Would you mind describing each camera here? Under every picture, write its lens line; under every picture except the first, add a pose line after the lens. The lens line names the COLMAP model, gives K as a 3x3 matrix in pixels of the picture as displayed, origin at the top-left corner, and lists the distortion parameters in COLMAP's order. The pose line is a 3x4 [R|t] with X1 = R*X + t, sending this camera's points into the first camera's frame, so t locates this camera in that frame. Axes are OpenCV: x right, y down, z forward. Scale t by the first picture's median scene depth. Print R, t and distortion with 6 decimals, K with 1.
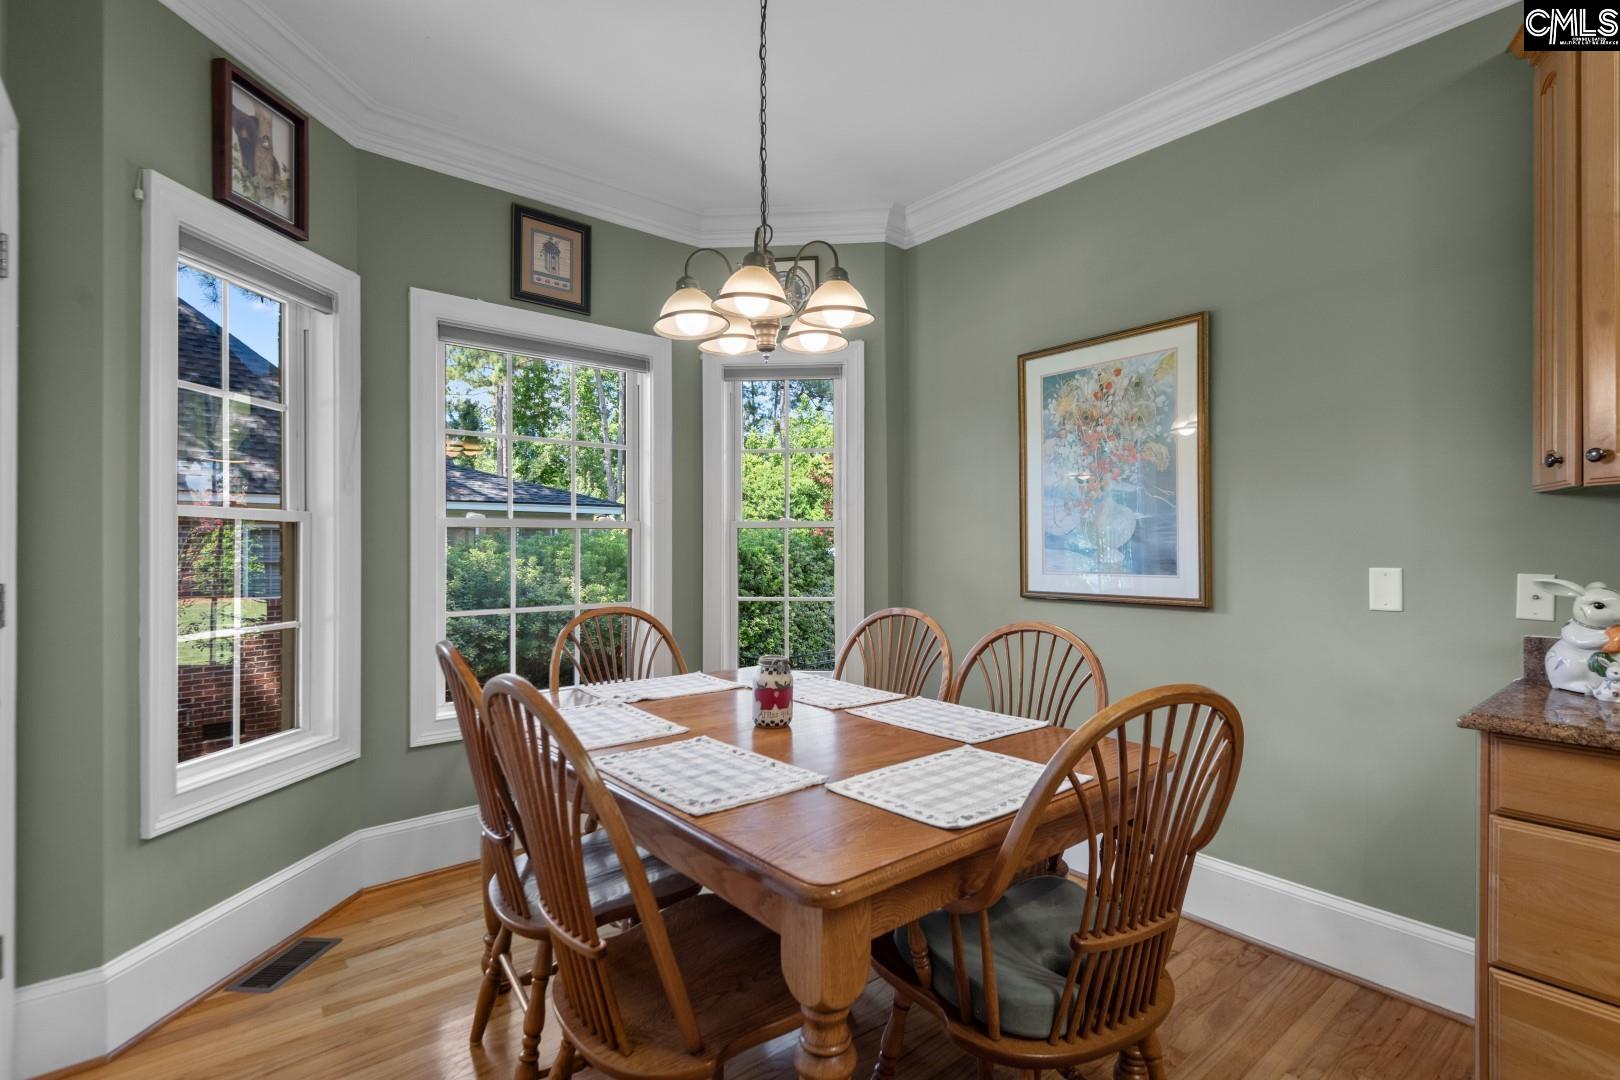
lens RADIAL K [[733.0, 0, 821.4], [0, 733.0, 531.2], [0, 0, 1]] dist [0.026729, -0.014402]
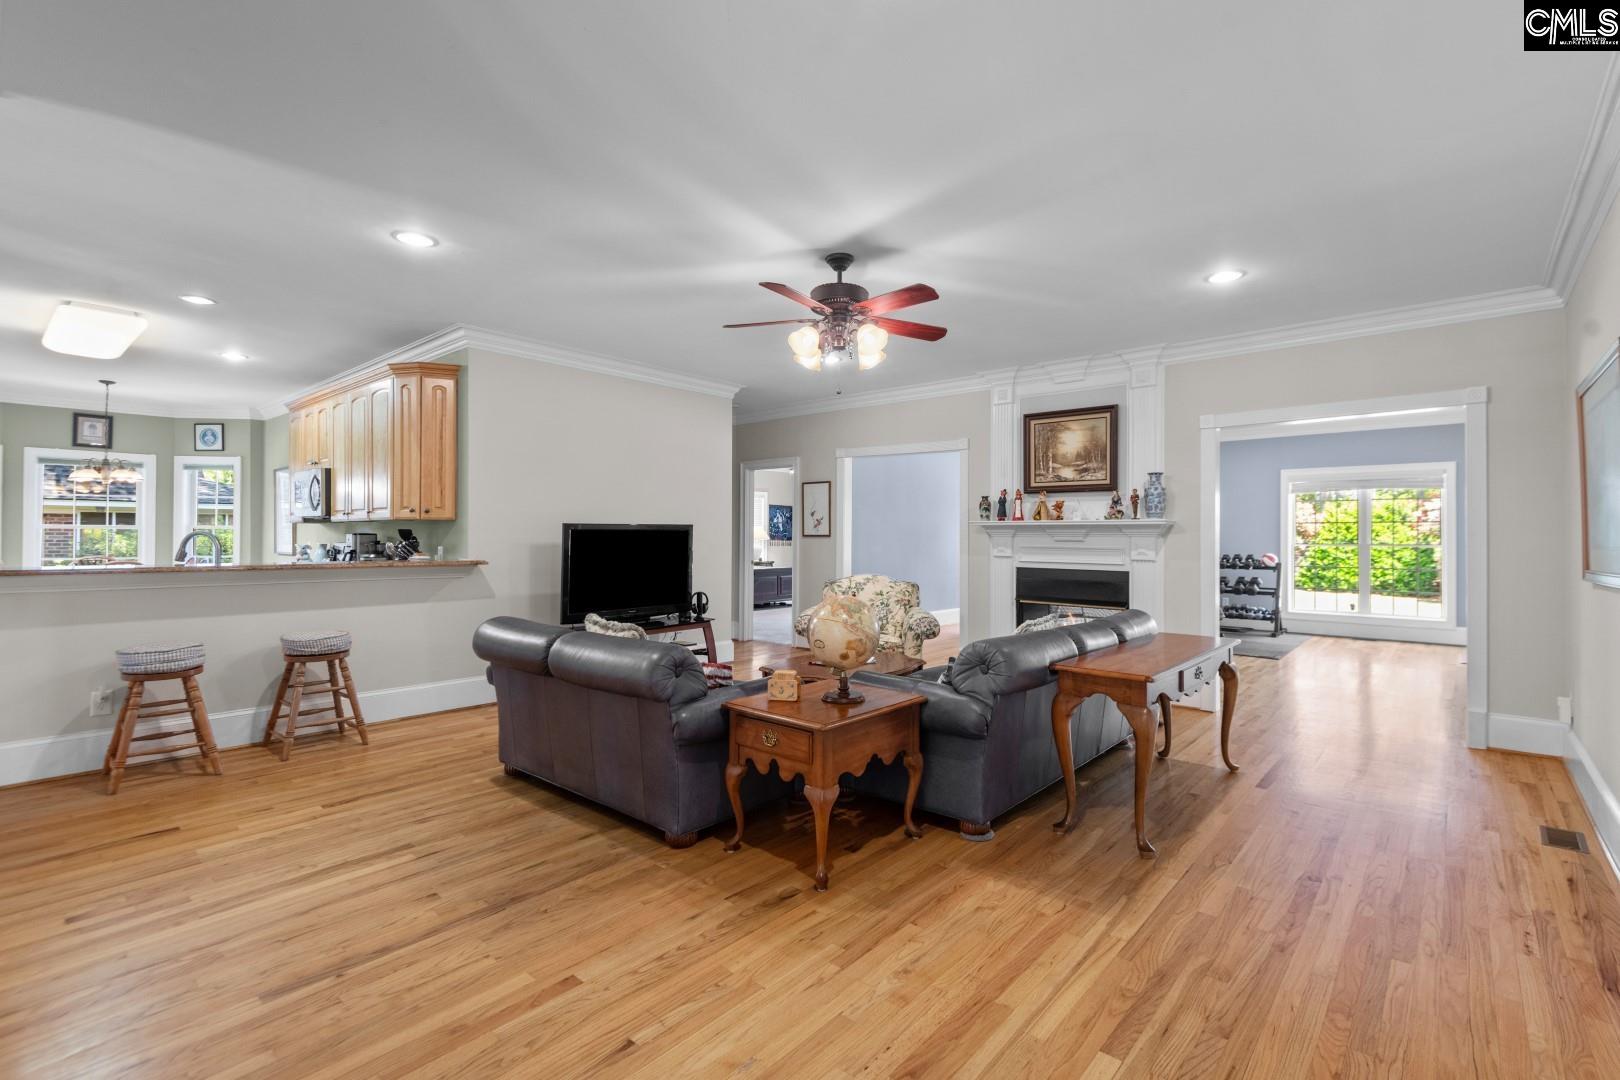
lens RADIAL K [[733.0, 0, 821.4], [0, 733.0, 531.2], [0, 0, 1]] dist [0.026729, -0.014402]
pose [[0.991118, 0.000728, 0.132982, 2.126708], [-0.000325, 0.999995, -0.003058, 0.005555], [-0.132984, 0.002987, 0.991114, -2.265095]]
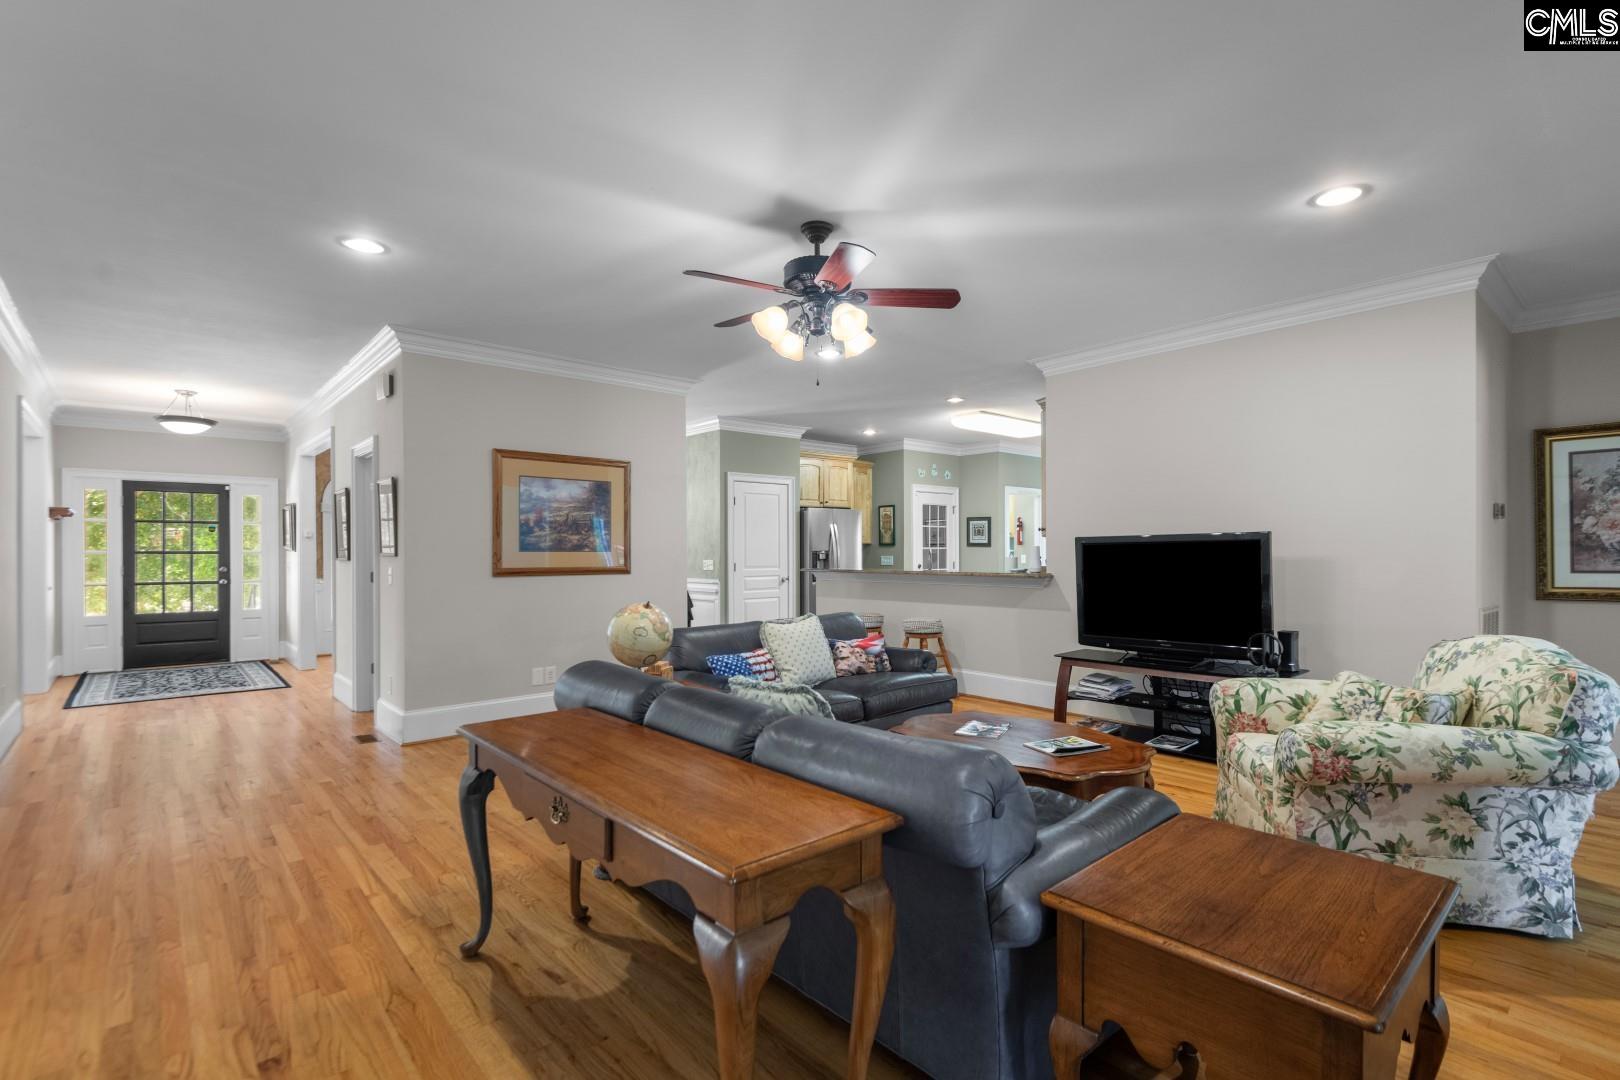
lens RADIAL K [[754.7, 0, 828.2], [0, 754.7, 546.9], [0, 0, 1]] dist [0.000939, -0.000039]
pose [[0.013257, -0.011902, -0.999841, 3.568633], [0.010650, 0.999874, -0.011761, 0.022254], [0.999855, -0.010493, 0.013382, -0.901993]]
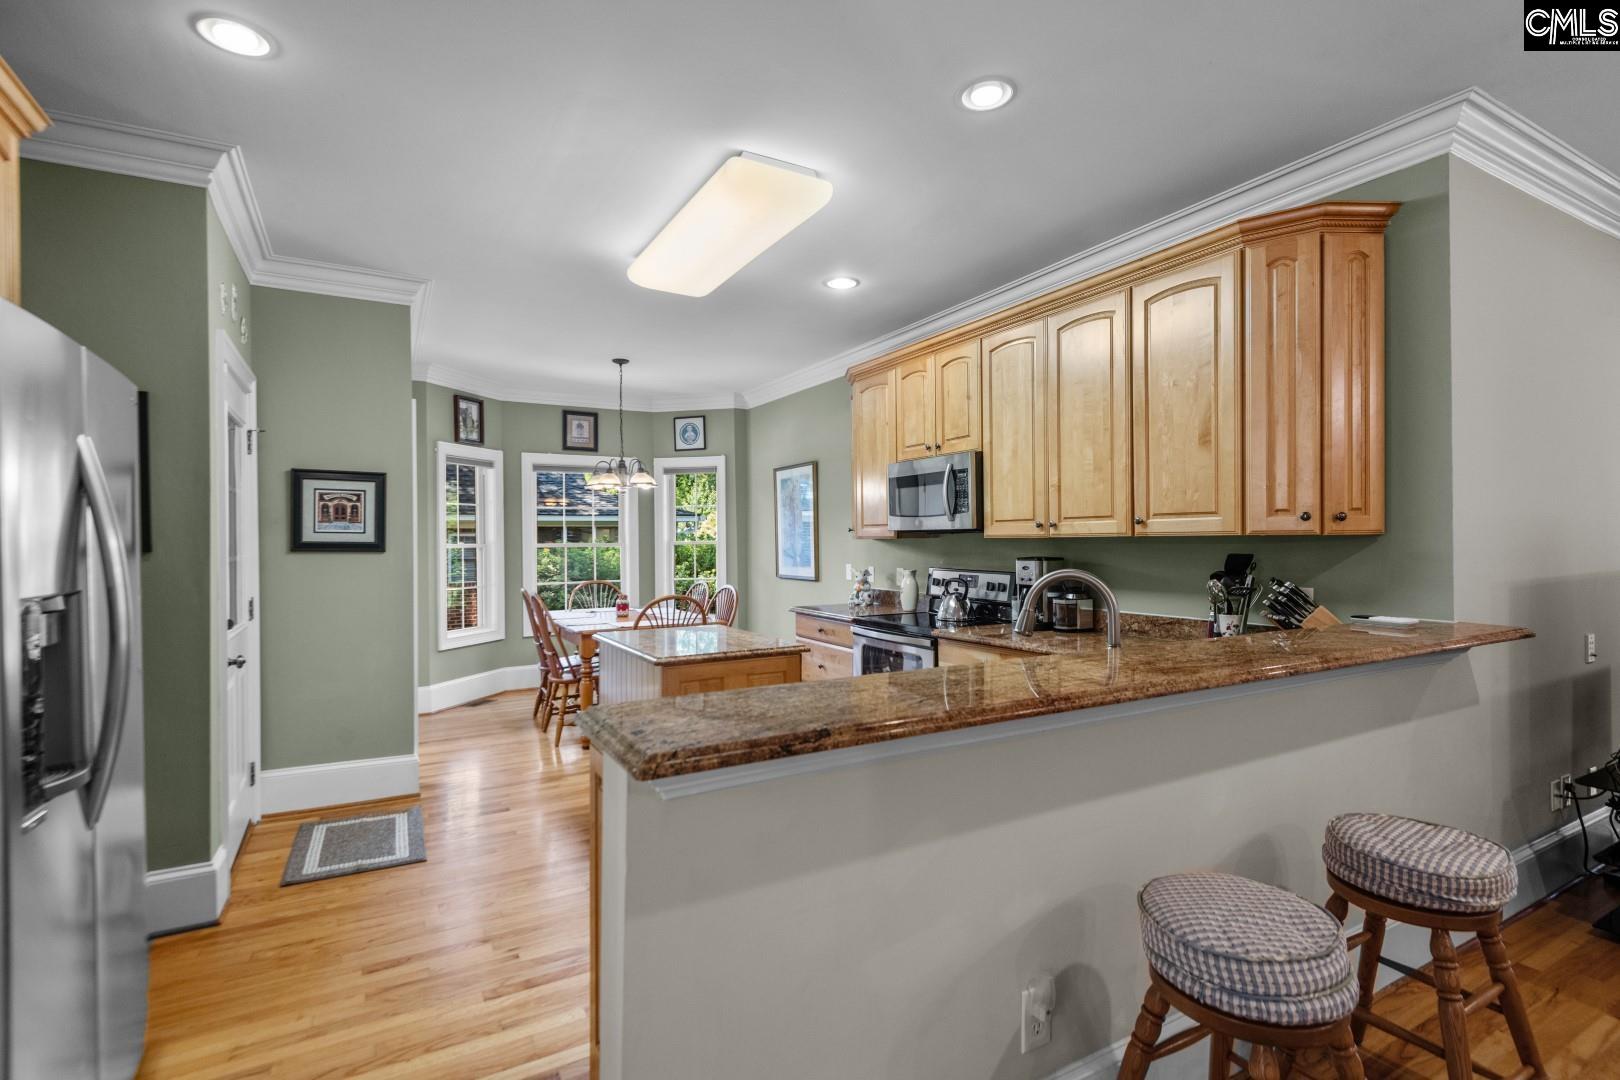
lens RADIAL K [[754.7, 0, 828.2], [0, 754.7, 546.9], [0, 0, 1]] dist [0.000939, -0.000039]
pose [[0.981404, -0.006987, -0.191828, 0.925376], [0.009122, 0.999906, 0.010252, -0.030874], [0.191738, -0.011811, 0.981375, -1.273427]]
